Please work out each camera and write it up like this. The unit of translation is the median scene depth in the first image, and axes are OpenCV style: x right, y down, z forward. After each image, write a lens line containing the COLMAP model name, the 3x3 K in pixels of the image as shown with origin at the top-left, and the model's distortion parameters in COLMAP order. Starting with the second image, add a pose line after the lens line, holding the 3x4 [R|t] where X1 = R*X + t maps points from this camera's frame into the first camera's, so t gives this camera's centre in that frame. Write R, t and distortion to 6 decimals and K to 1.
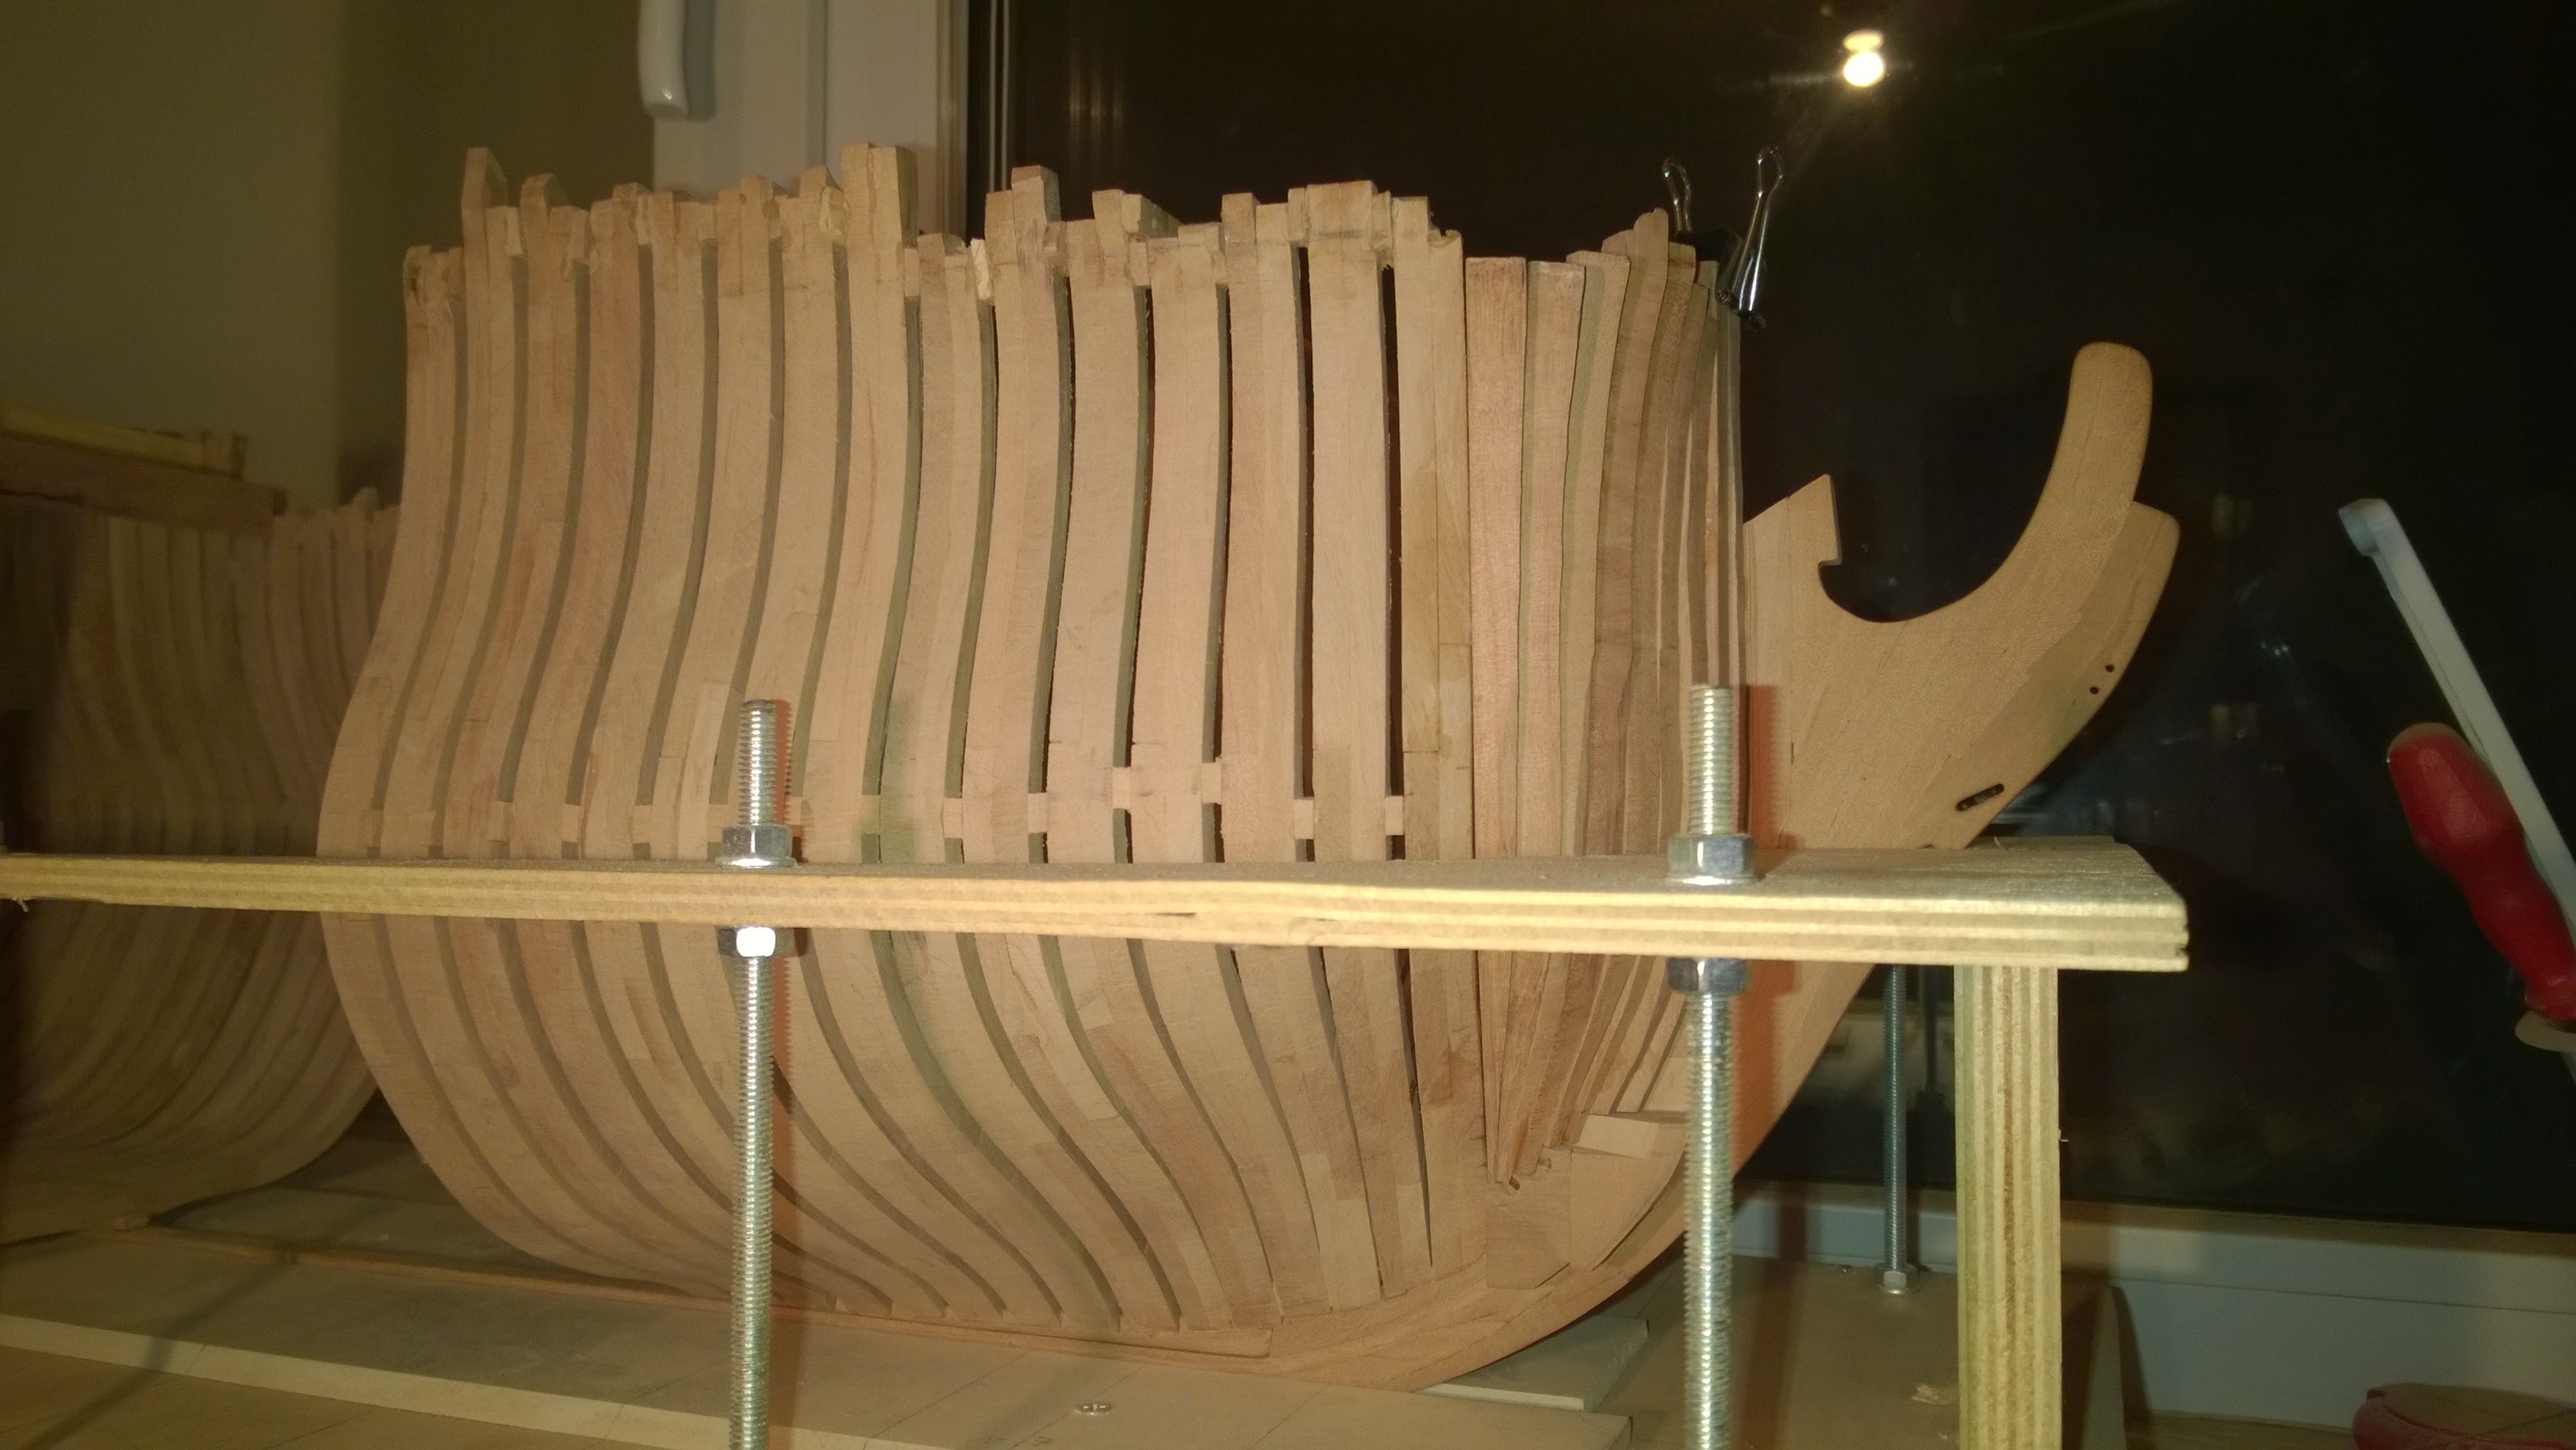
lens RADIAL K [[1970.4, 0, 1288.0], [0, 1970.4, 725.0], [0, 0, 1]] dist [0.013004, -0.043239]
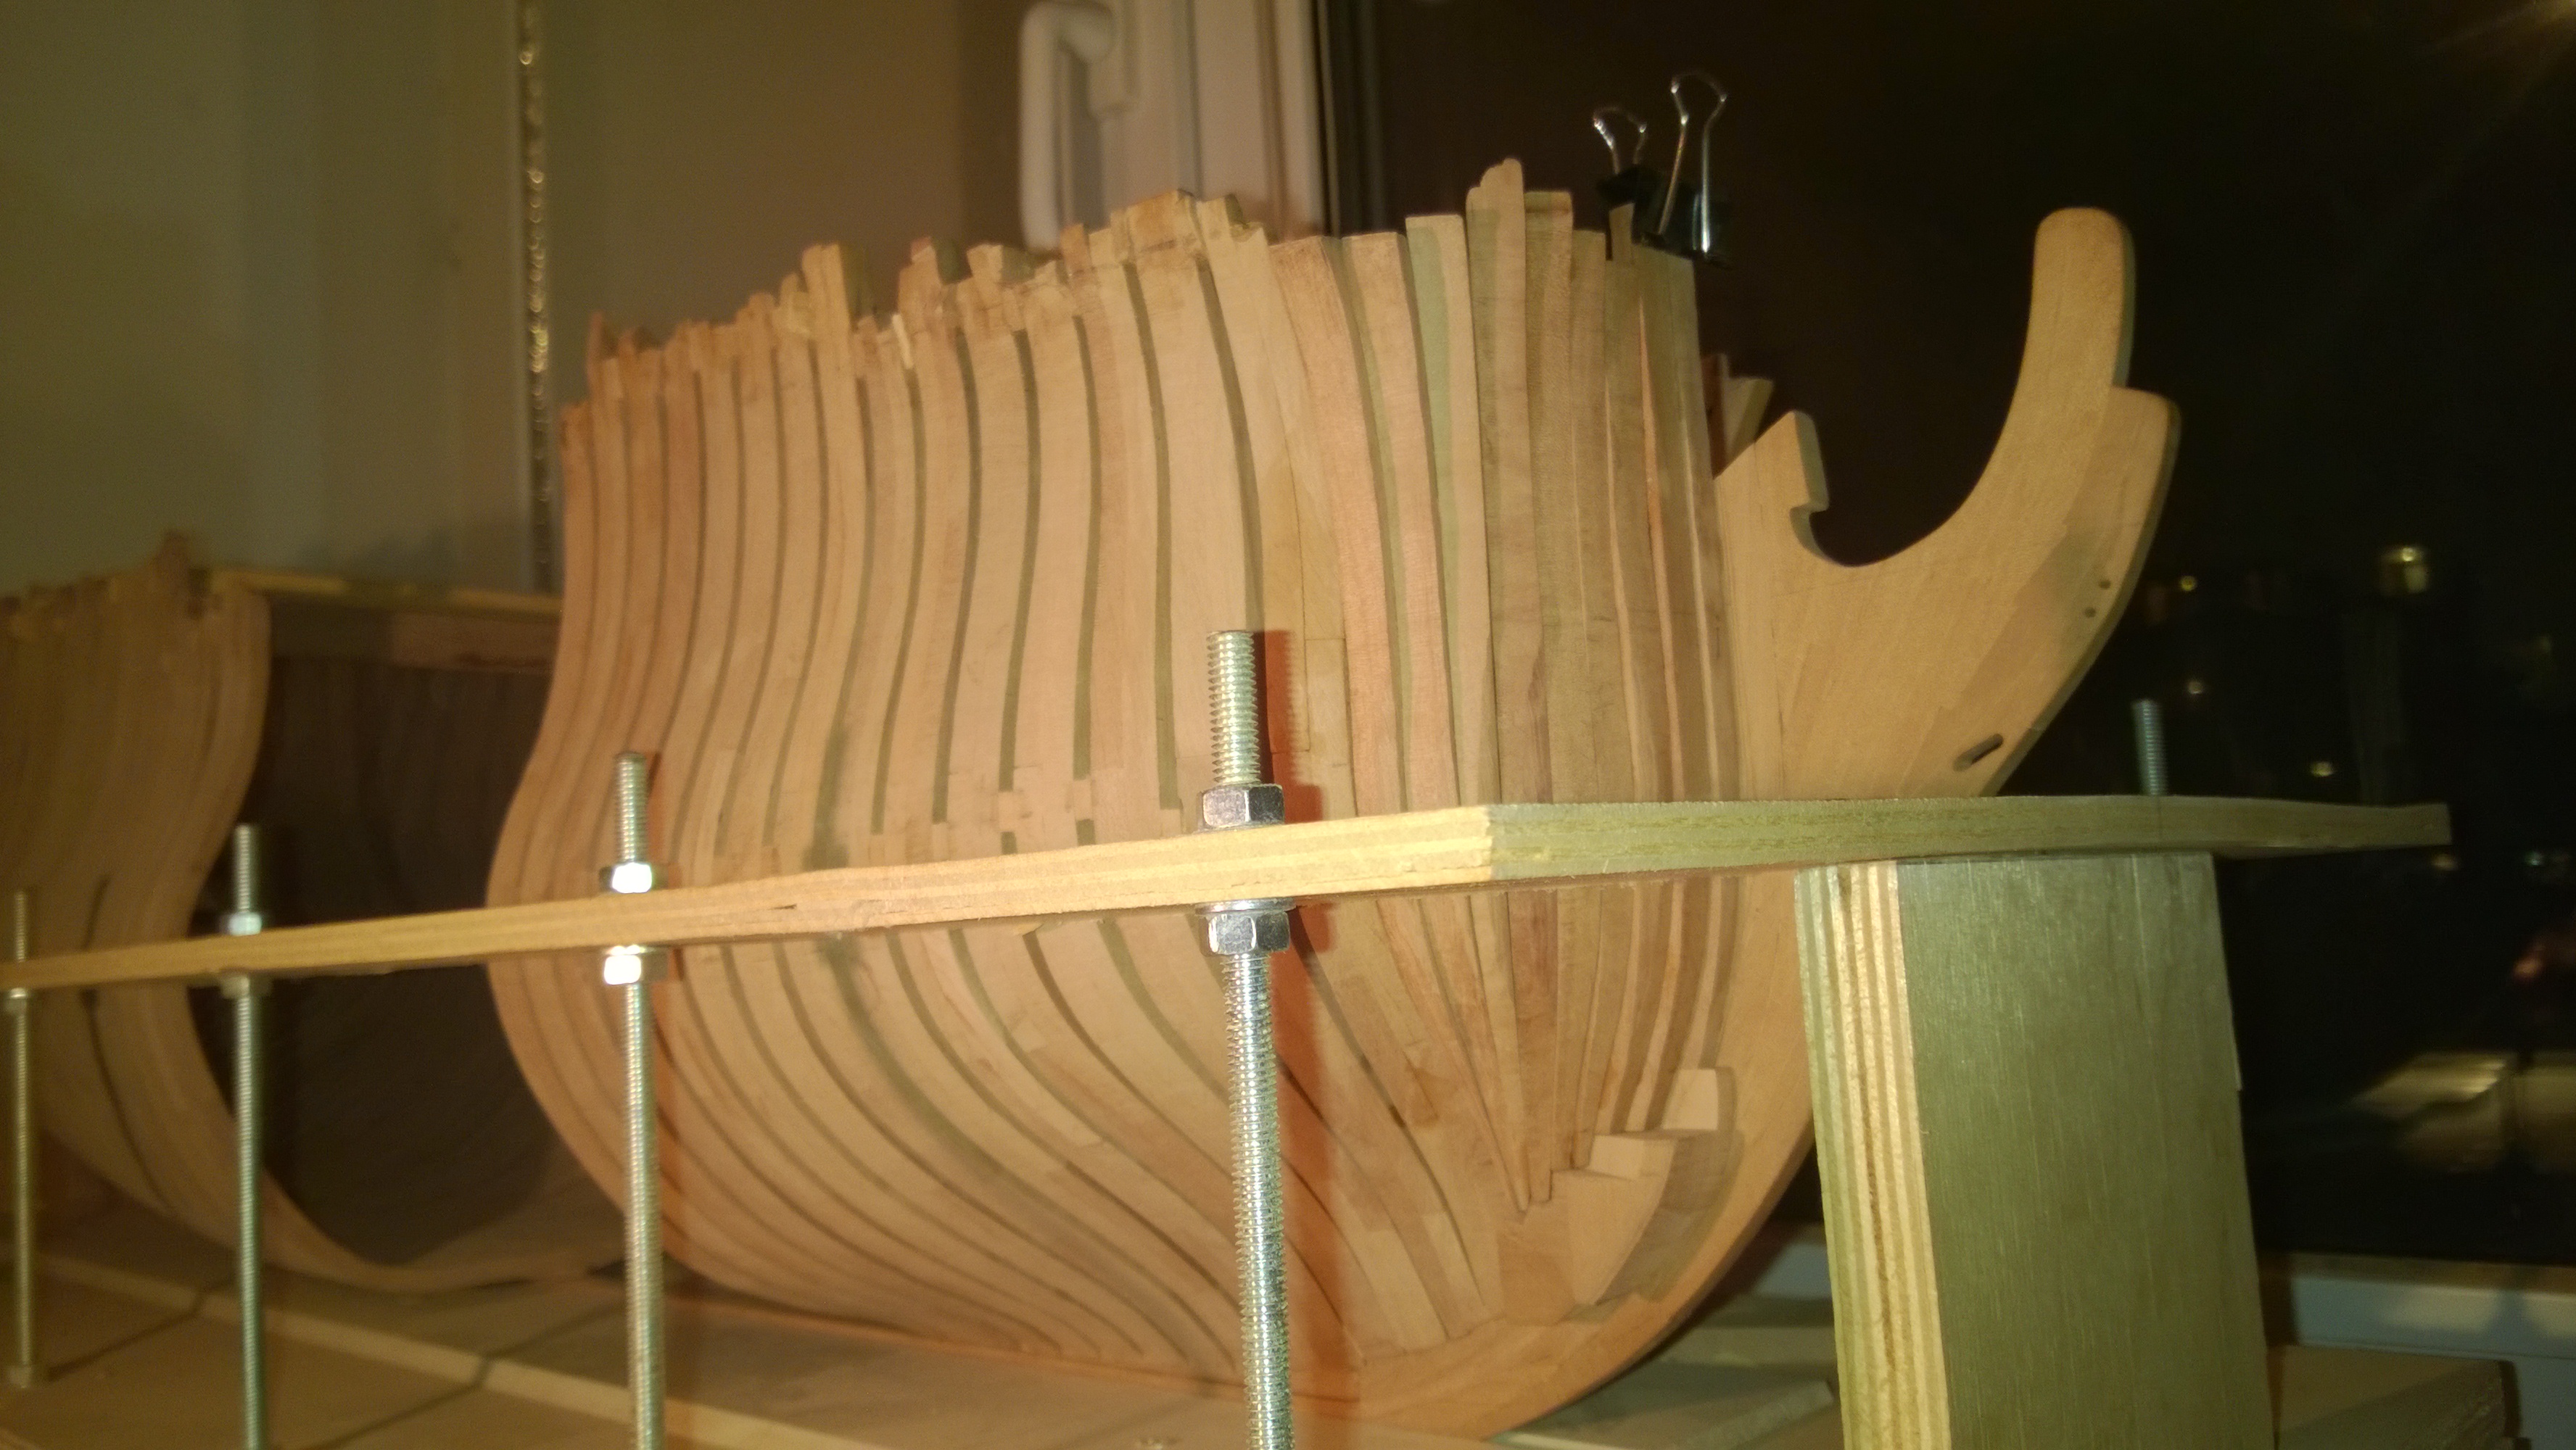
lens RADIAL K [[1983.9, 0, 1299.8], [0, 1983.9, 741.2], [0, 0, 1]] dist [0.003142, -0.026116]
pose [[0.924878, -0.091833, -0.369008, 0.420943], [0.074288, 0.995338, -0.061512, 0.066929], [0.372936, 0.029478, 0.927389, 0.091490]]
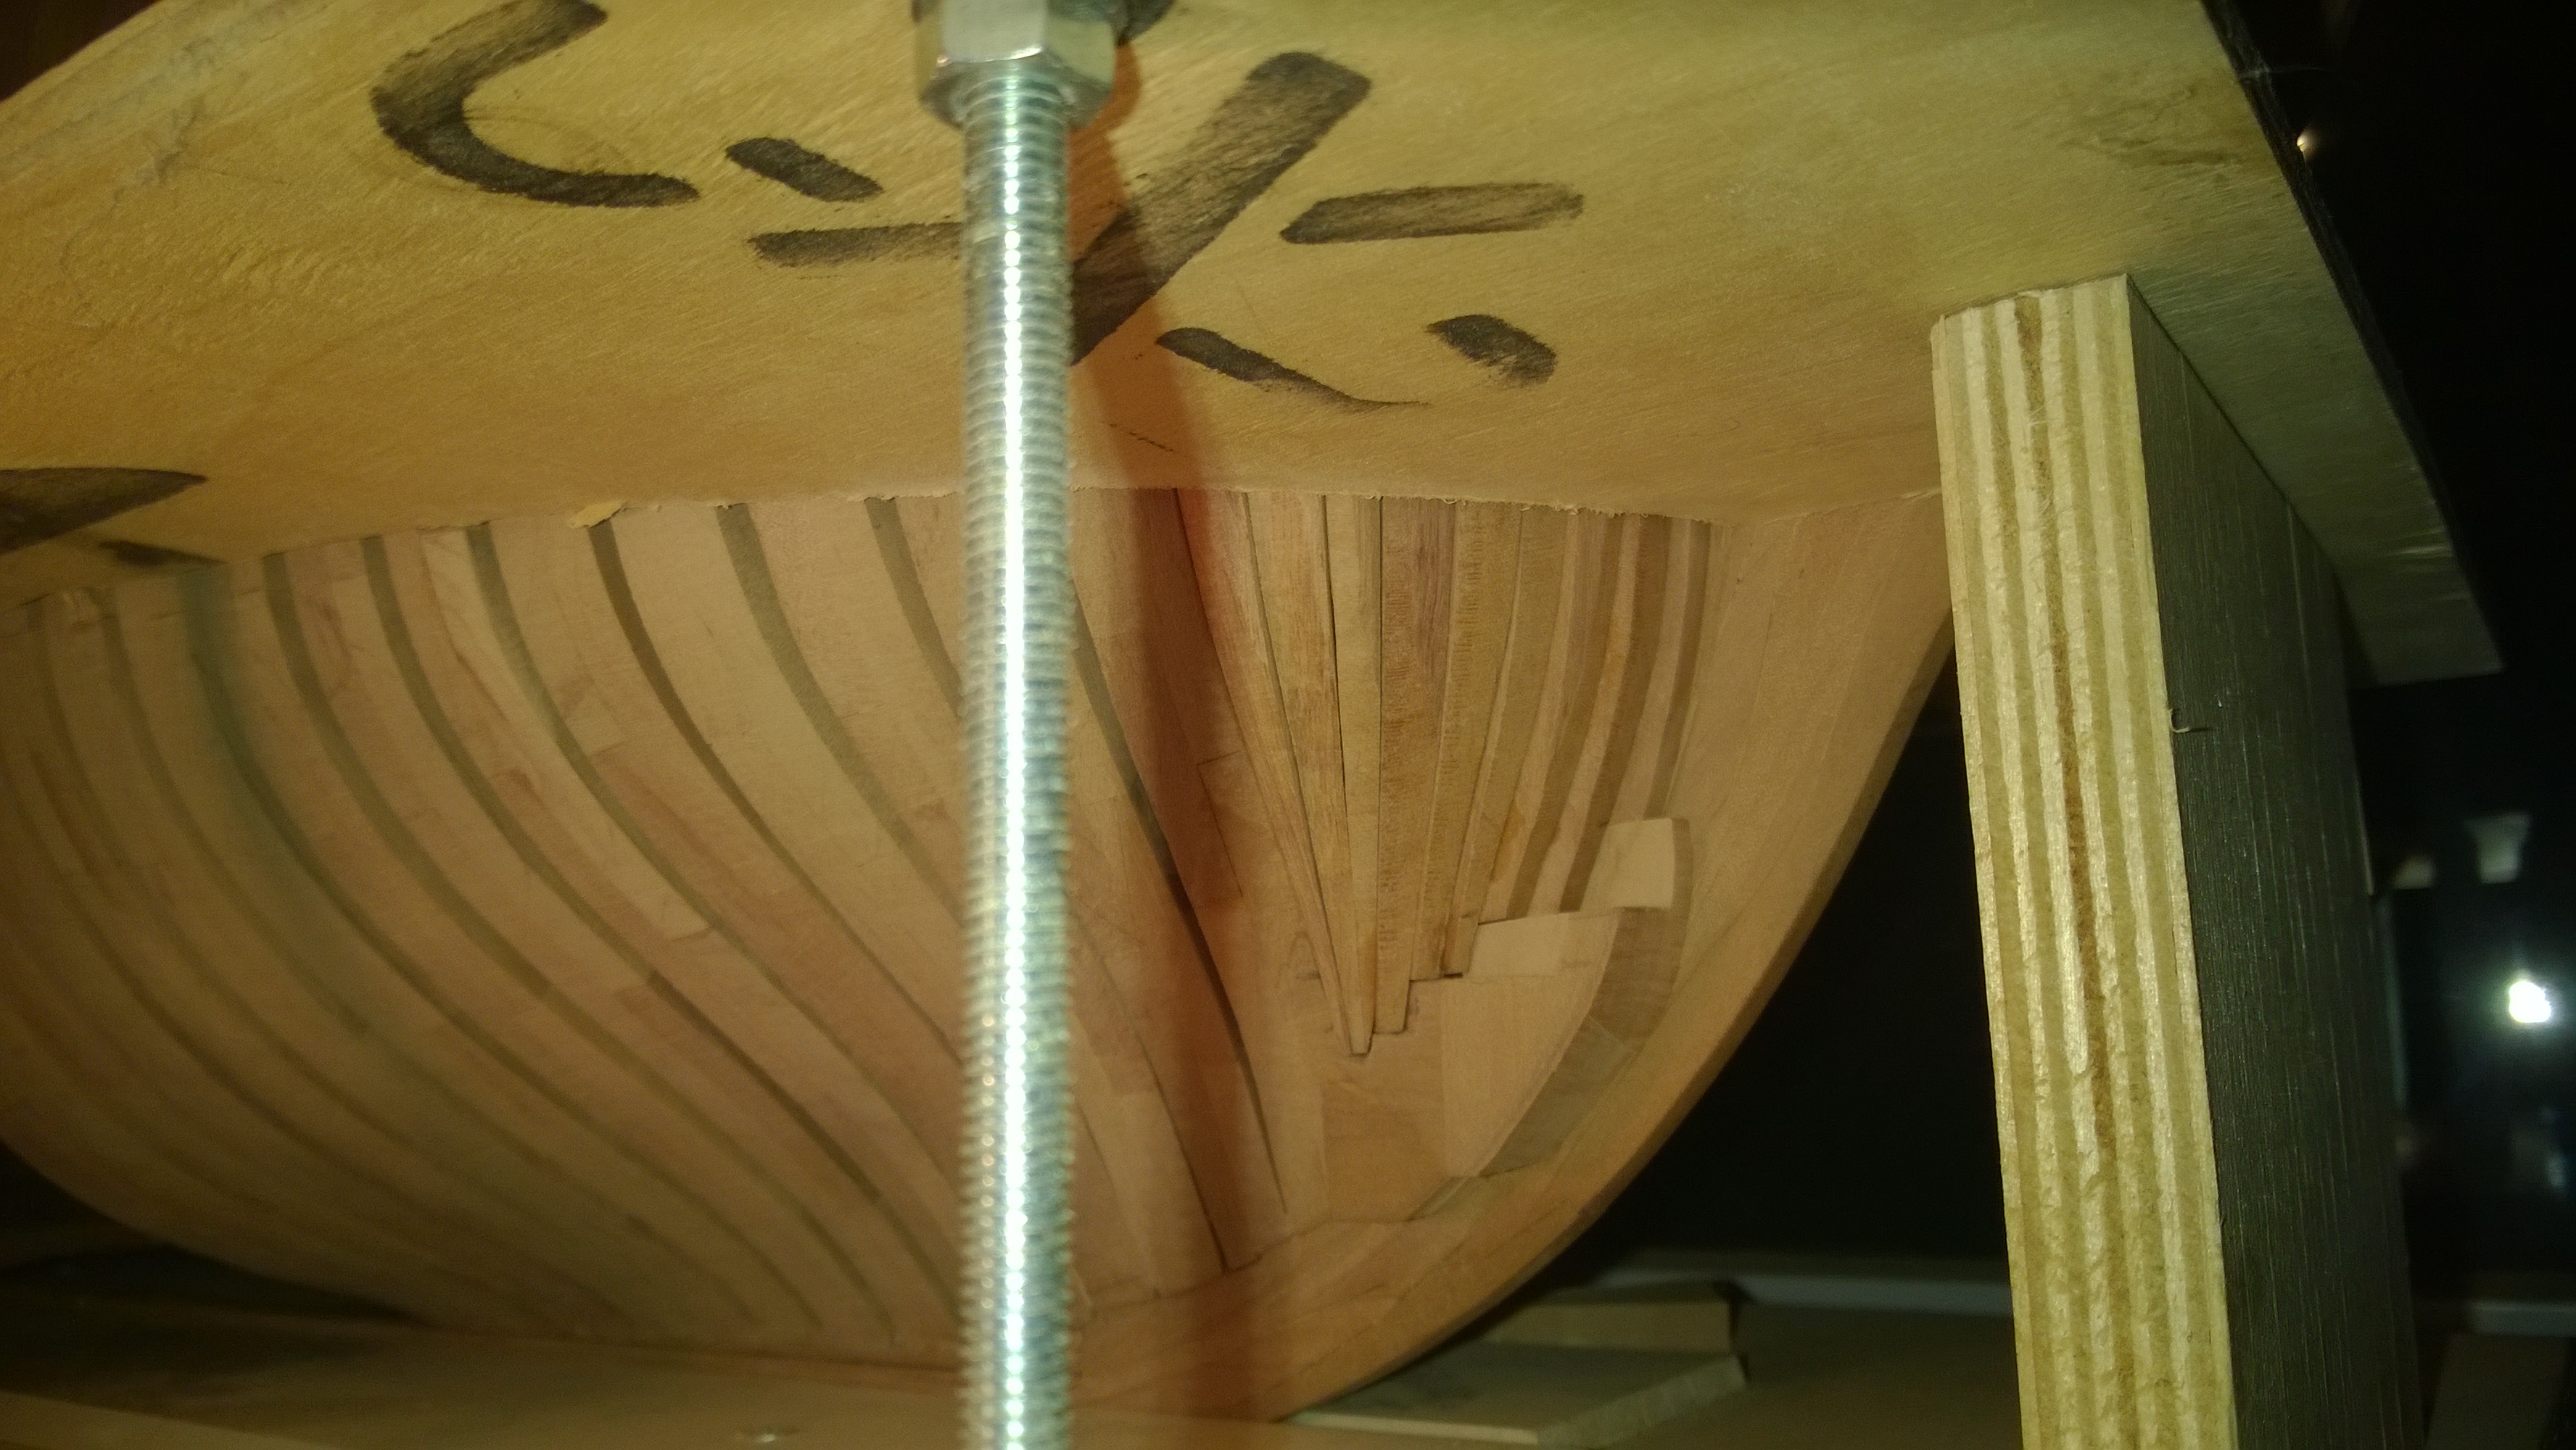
lens RADIAL K [[1983.9, 0, 1299.8], [0, 1983.9, 741.2], [0, 0, 1]] dist [0.003142, -0.026116]
pose [[0.974763, -0.063224, -0.214102, 0.254676], [0.037897, 0.992002, -0.120402, 0.233560], [0.220002, 0.109249, 0.969363, 0.429107]]
